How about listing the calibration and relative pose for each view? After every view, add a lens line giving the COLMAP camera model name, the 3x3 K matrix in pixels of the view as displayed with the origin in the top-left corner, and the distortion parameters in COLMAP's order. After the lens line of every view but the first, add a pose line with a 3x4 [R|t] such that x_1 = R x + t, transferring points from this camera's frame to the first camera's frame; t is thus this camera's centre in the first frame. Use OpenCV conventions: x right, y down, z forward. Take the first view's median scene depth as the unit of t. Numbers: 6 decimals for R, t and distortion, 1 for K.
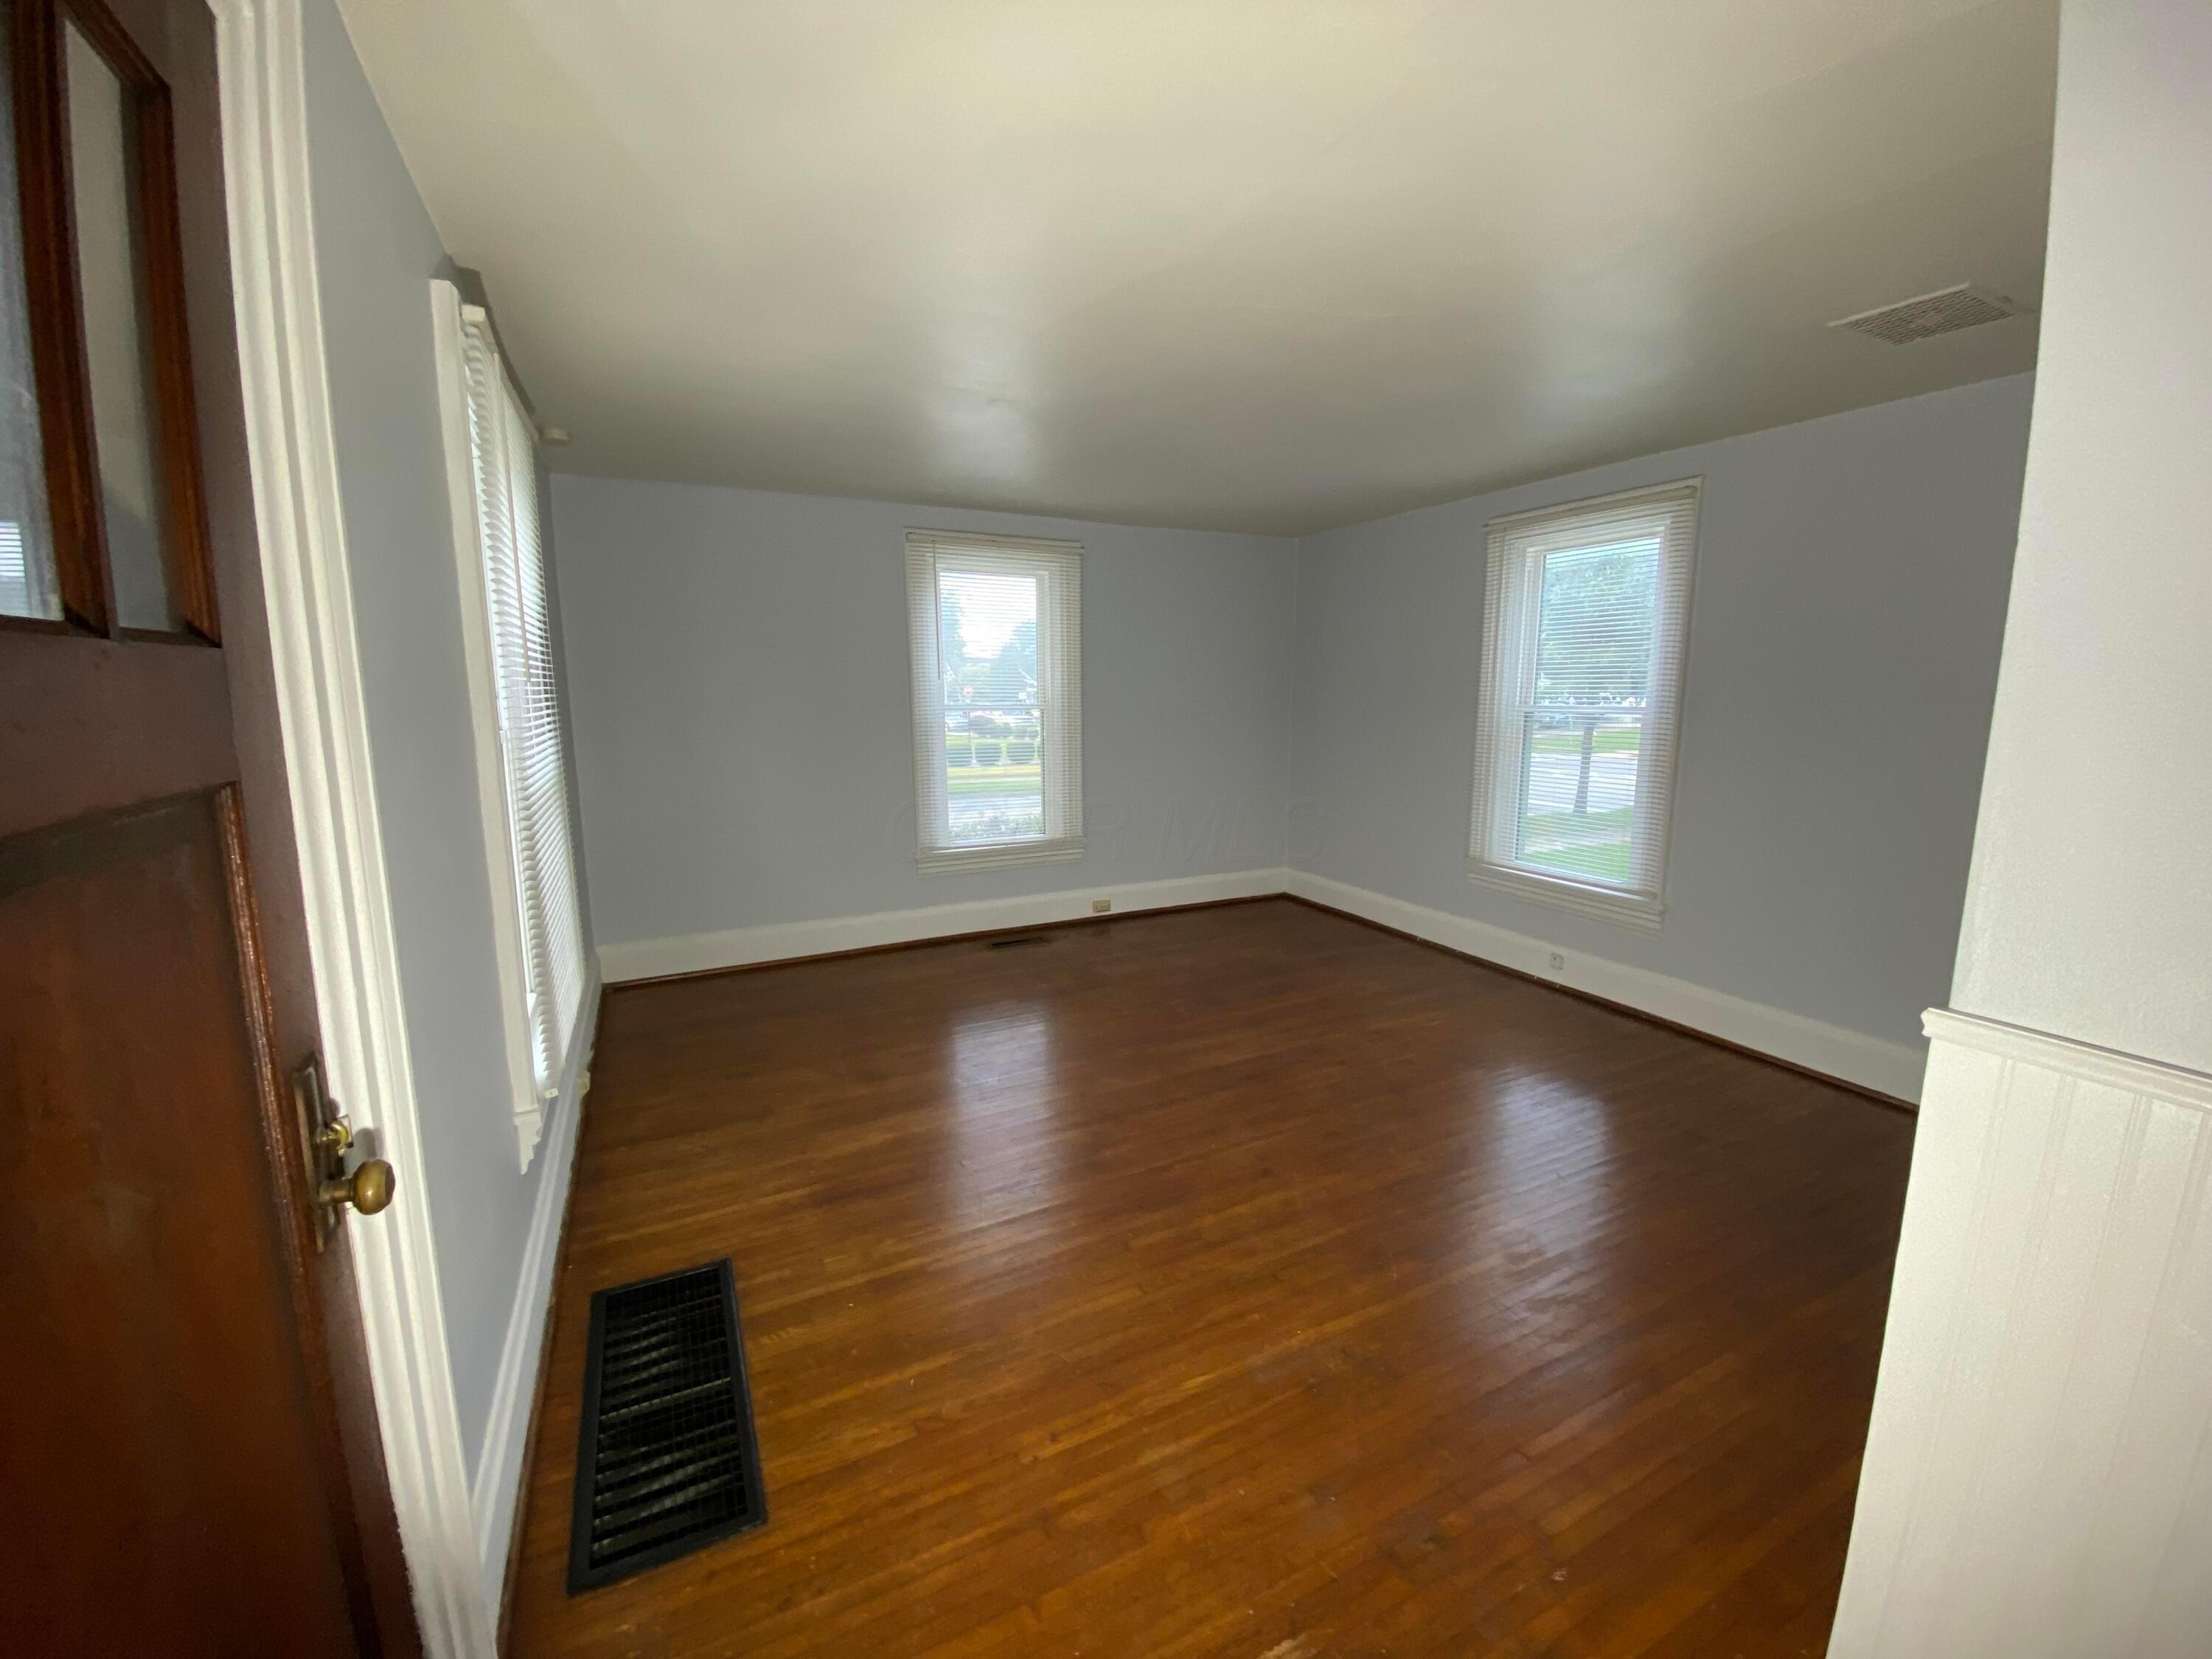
lens RADIAL K [[895.4, 0, 1099.2], [0, 895.4, 826.1], [0, 0, 1]] dist [0.023570, -0.017756]
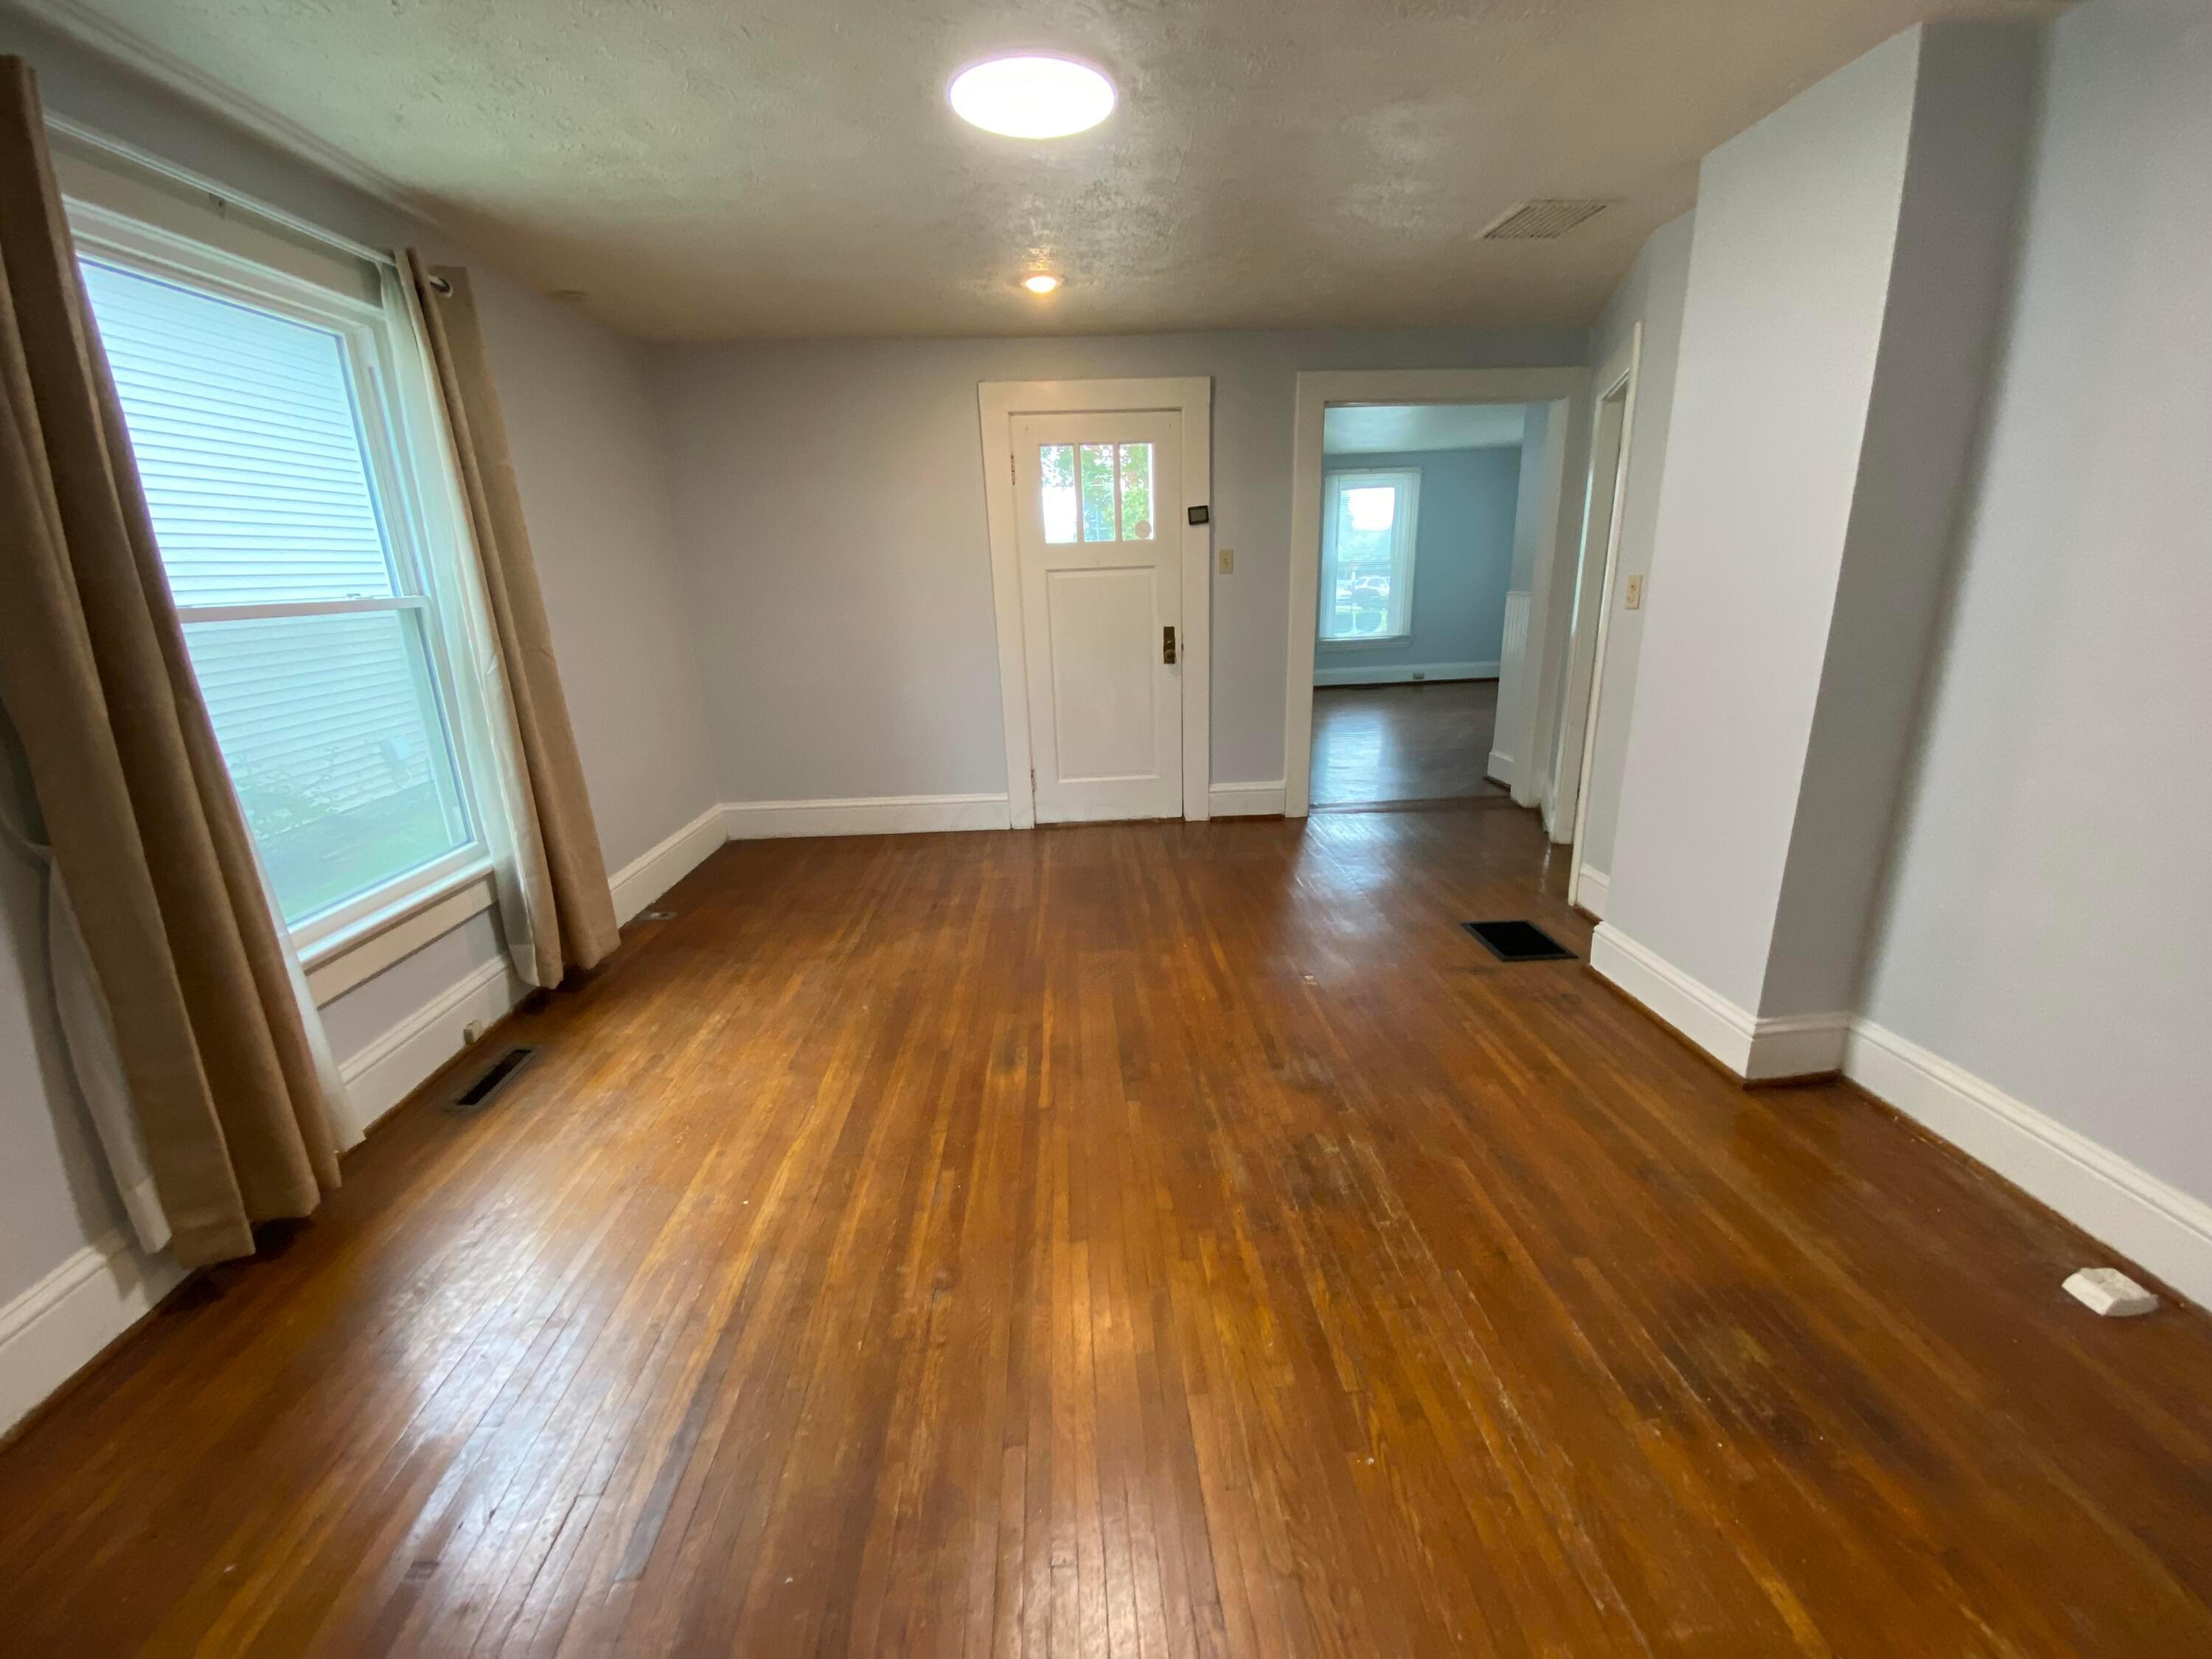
lens RADIAL K [[895.4, 0, 1099.2], [0, 895.4, 826.1], [0, 0, 1]] dist [0.023570, -0.017756]
pose [[0.916882, 0.089049, -0.389099, 0.156730], [-0.037201, 0.989618, 0.138823, 0.176022], [0.397422, -0.112809, 0.910676, -1.015142]]
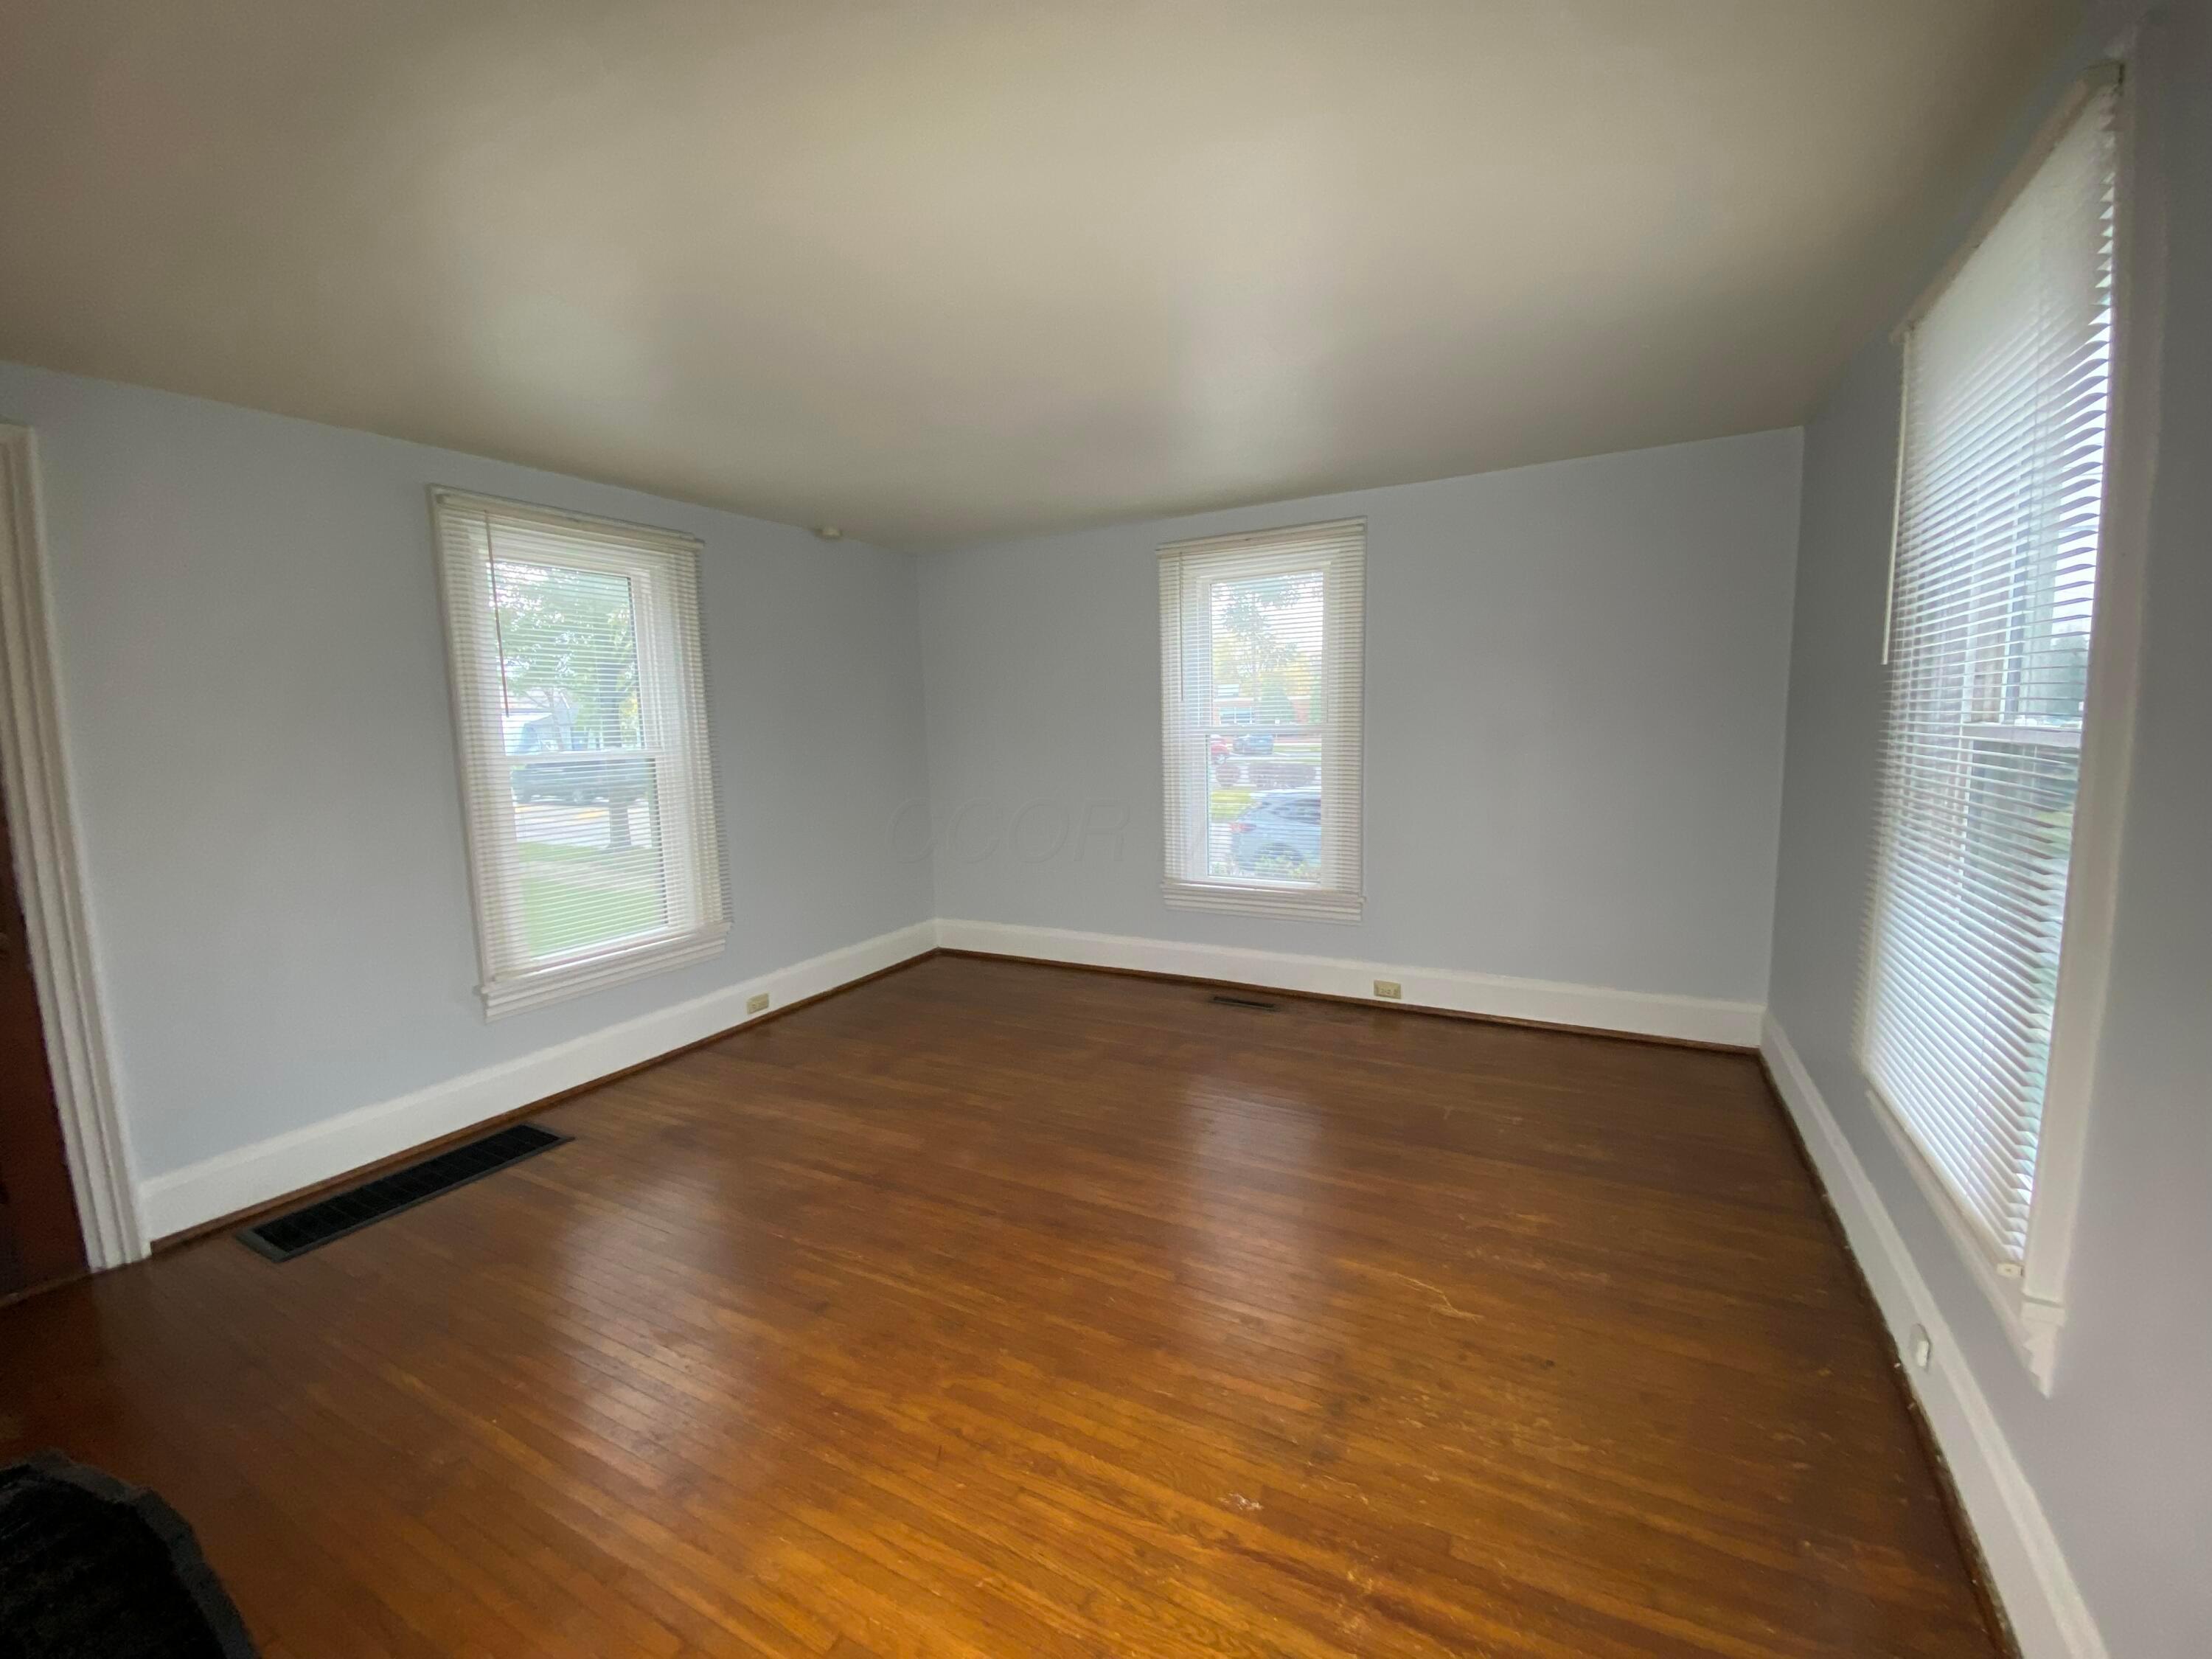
lens RADIAL K [[895.4, 0, 1099.2], [0, 895.4, 826.1], [0, 0, 1]] dist [0.023570, -0.017756]
pose [[0.562758, 0.071051, -0.823563, 0.515713], [-0.099586, 0.994870, 0.017781, -0.038821], [0.820601, 0.072008, 0.566947, 0.396681]]
